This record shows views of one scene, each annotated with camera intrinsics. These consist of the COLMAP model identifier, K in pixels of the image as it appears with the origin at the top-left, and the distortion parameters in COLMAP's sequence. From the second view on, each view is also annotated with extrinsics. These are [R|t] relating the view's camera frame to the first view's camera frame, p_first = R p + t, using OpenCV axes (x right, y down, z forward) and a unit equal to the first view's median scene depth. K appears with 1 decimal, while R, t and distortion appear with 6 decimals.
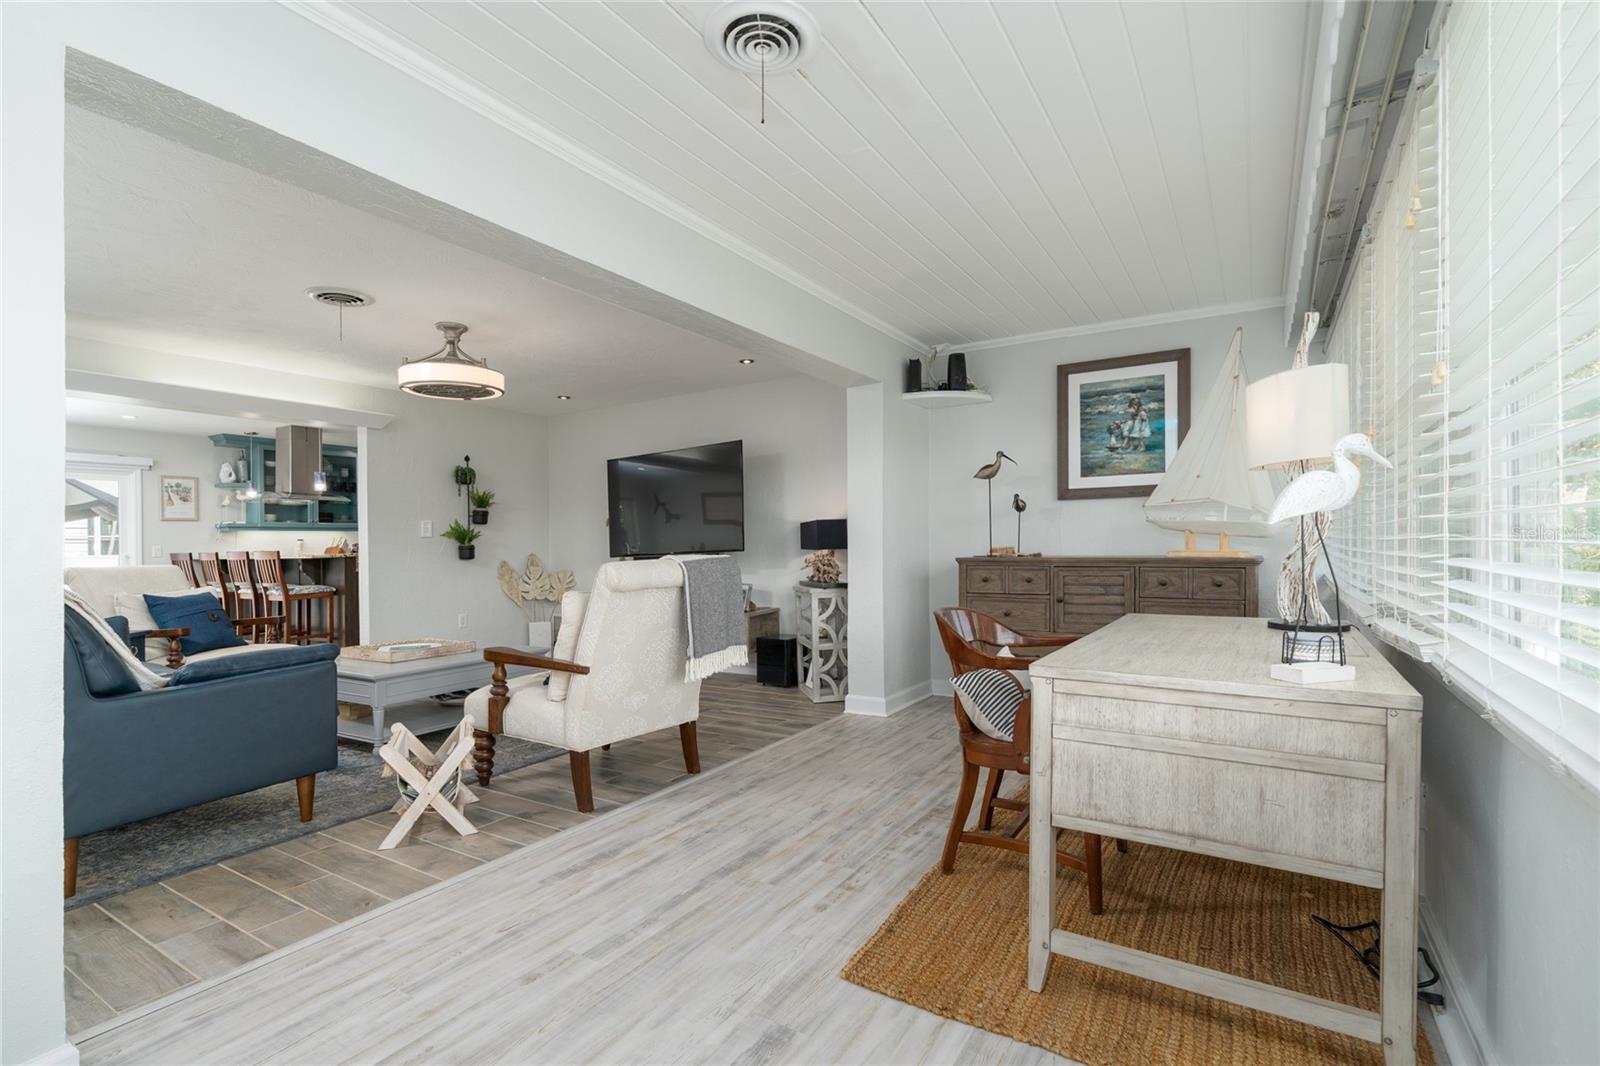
lens RADIAL K [[741.1, 0, 805.0], [0, 741.1, 547.1], [0, 0, 1]] dist [-0.001721, -0.000234]
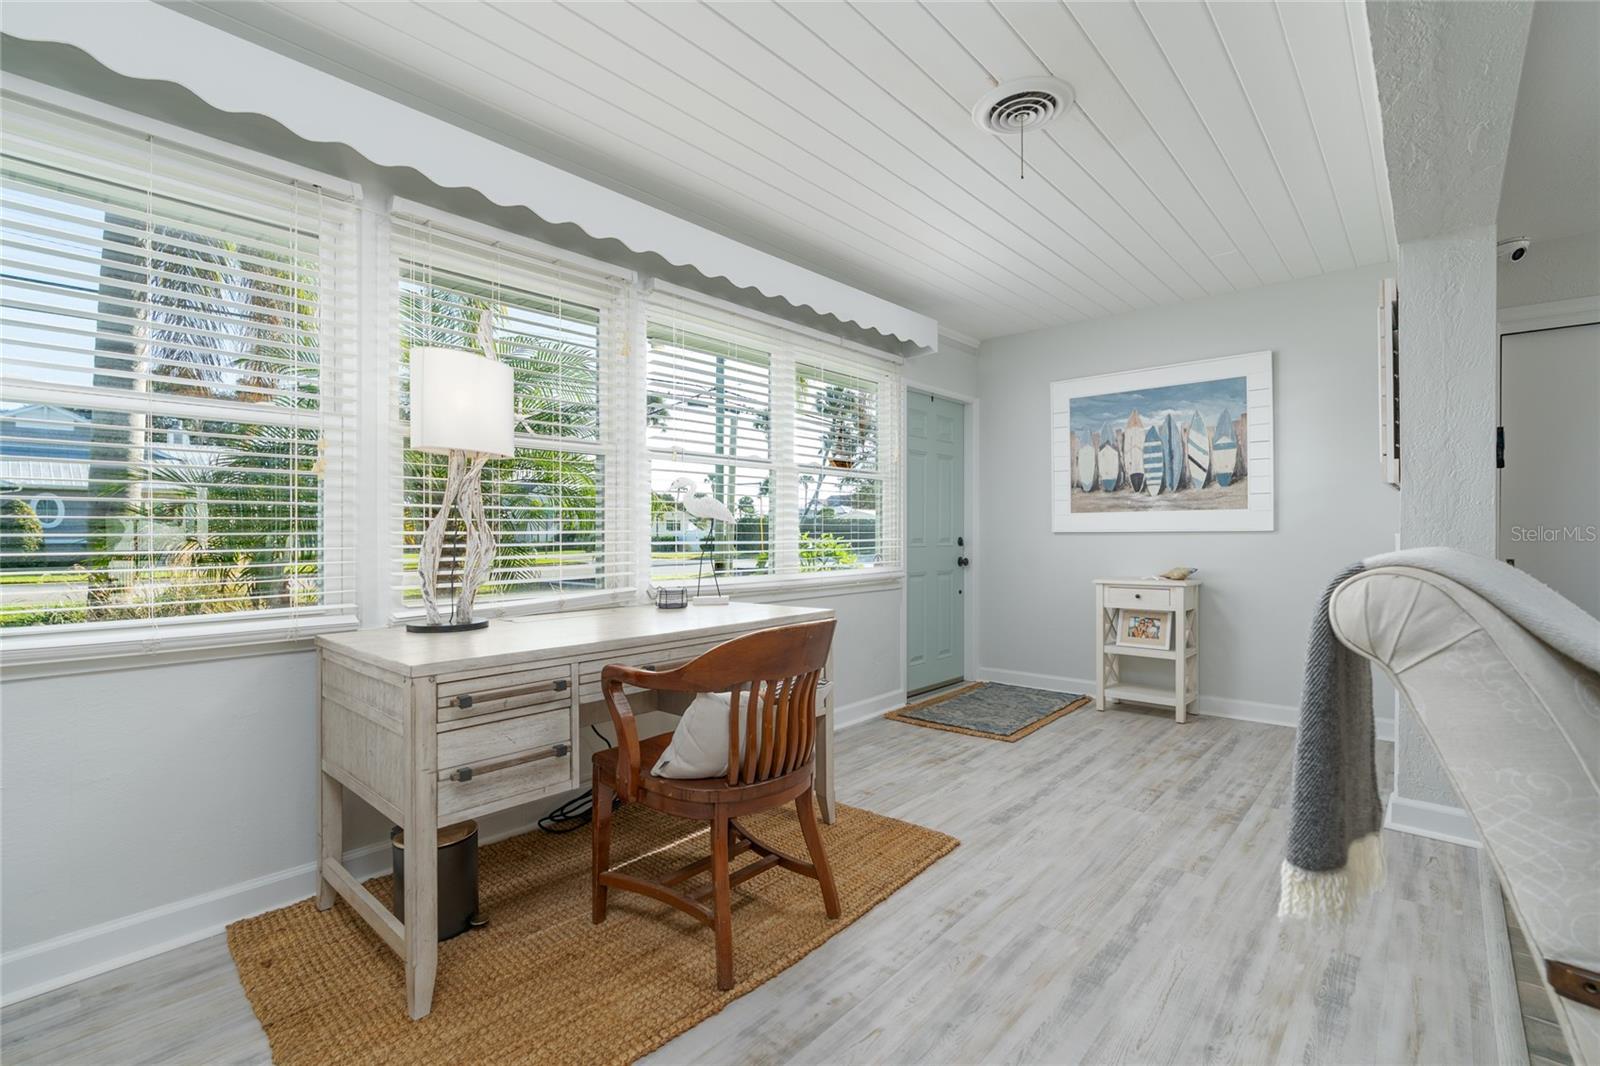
lens RADIAL K [[741.1, 0, 800.1], [0, 741.1, 537.1], [0, 0, 1]] dist [-0.001721, -0.000234]
pose [[-0.986041, 0.020012, 0.165296, 0.102207], [0.020474, 0.999790, 0.001095, 0.001257], [-0.165240, 0.004464, -0.986243, 2.364314]]
